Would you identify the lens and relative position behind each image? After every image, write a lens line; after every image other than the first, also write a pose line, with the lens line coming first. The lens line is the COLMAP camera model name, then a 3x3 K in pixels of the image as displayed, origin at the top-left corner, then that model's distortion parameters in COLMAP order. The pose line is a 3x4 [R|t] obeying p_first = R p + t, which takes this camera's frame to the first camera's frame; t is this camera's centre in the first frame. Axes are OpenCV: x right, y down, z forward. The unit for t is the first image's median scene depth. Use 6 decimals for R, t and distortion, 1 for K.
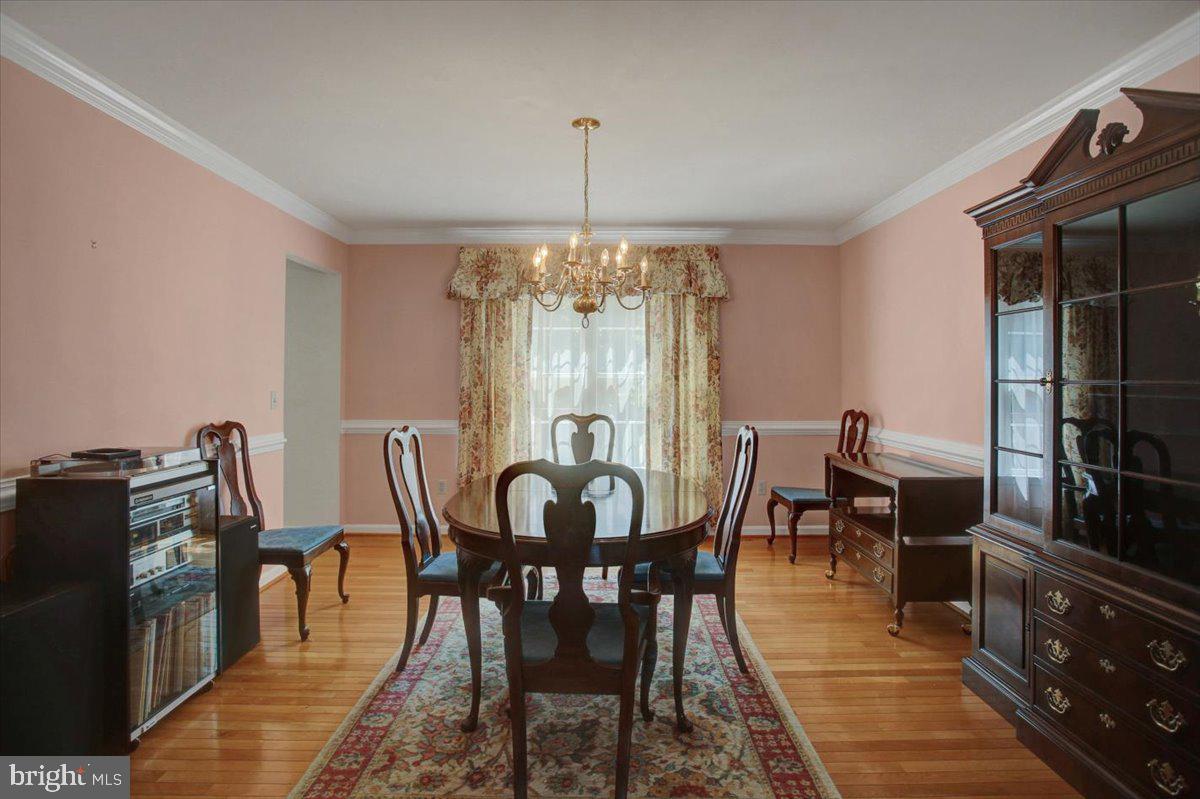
lens RADIAL K [[607.0, 0, 599.4], [0, 607.0, 381.0], [0, 0, 1]] dist [-0.001164, 0.000406]
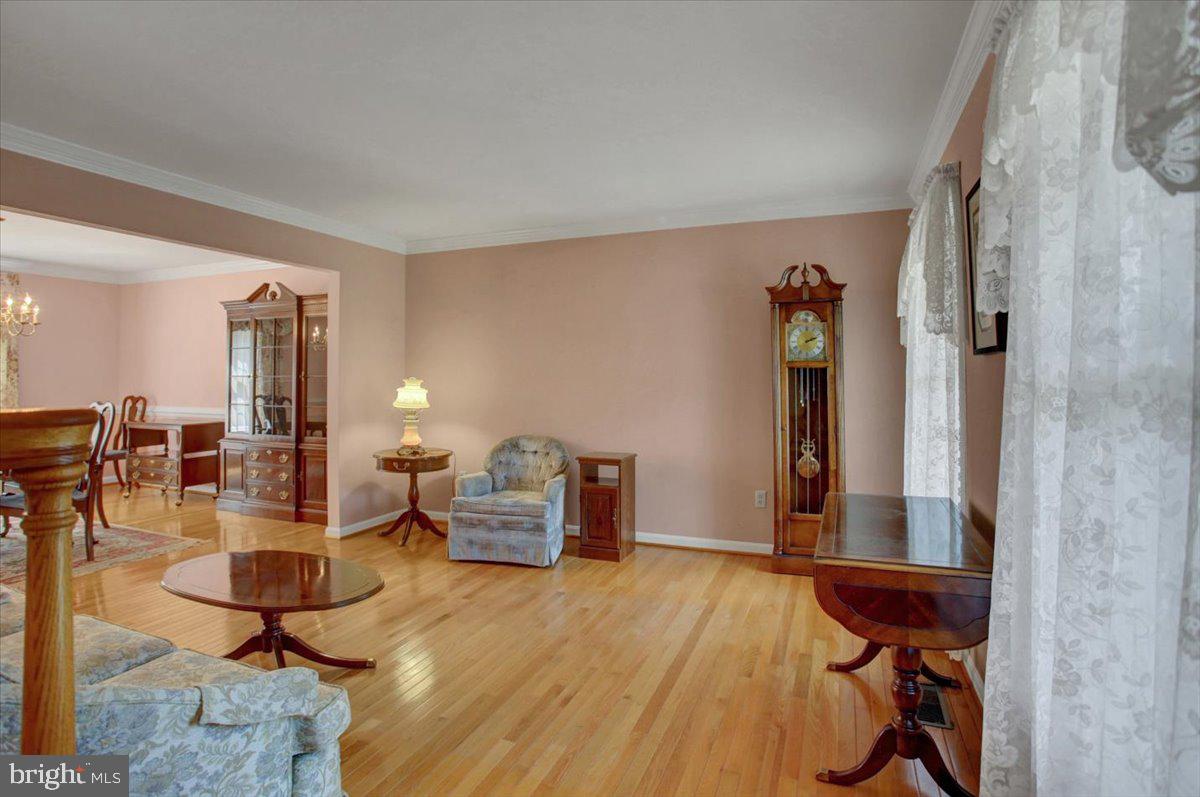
lens RADIAL K [[602.0, 0, 598.4], [0, 602.0, 354.5], [0, 0, 1]] dist [-0.000512, 0.000151]
pose [[0.391034, 0.029266, 0.919911, -0.687150], [0.005605, 0.999400, -0.034177, 0.002496], [-0.920359, 0.018520, 0.390635, -0.894904]]
